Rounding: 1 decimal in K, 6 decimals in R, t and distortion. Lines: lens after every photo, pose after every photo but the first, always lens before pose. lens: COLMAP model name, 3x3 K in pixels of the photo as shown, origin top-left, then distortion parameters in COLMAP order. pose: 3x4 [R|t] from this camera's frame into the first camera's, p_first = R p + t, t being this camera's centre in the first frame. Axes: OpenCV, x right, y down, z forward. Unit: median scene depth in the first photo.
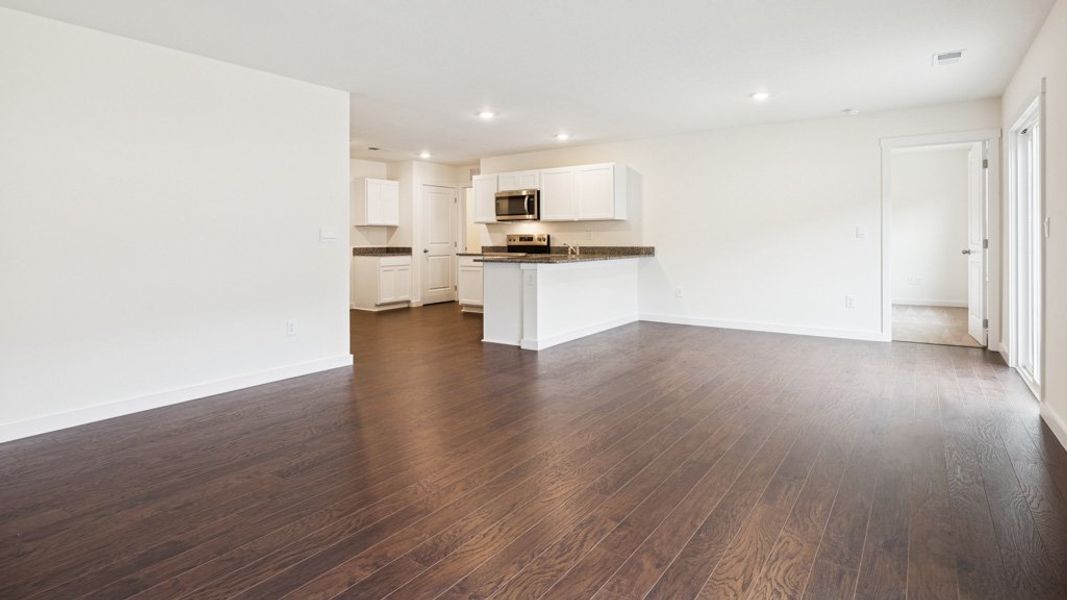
lens RADIAL K [[547.0, 0, 535.1], [0, 547.0, 242.1], [0, 0, 1]] dist [0.000489, 0.000021]
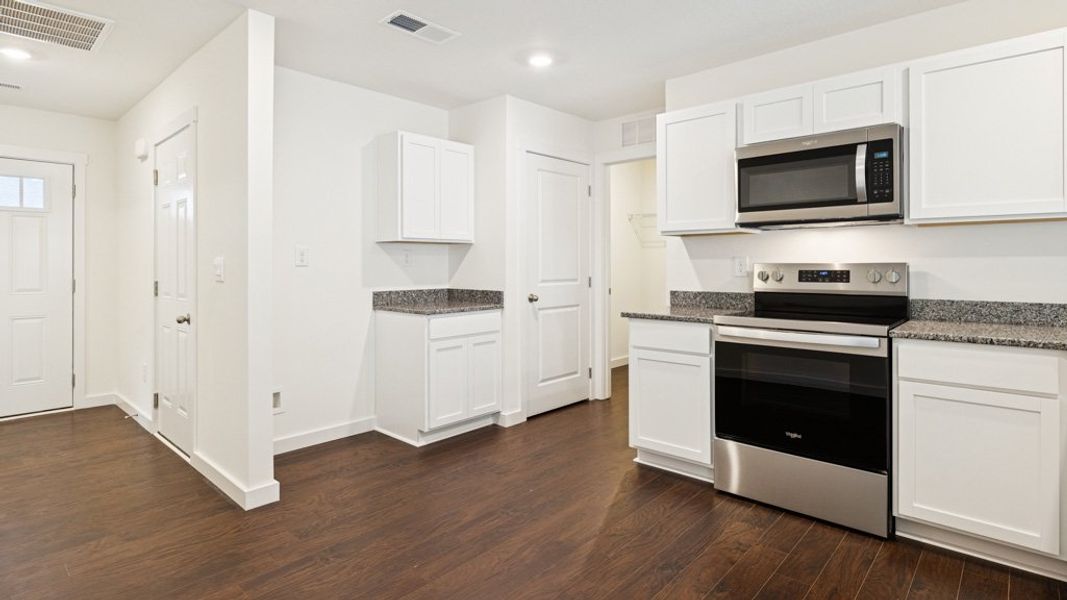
lens RADIAL K [[536.7, 0, 535.2], [0, 536.7, 260.6], [0, 0, 1]] dist [0.000862, 0.000025]
pose [[0.991881, 0.001111, -0.127162, -0.152216], [-0.002049, 0.999972, -0.007245, -0.012390], [0.127150, 0.007447, 0.991856, 0.603506]]
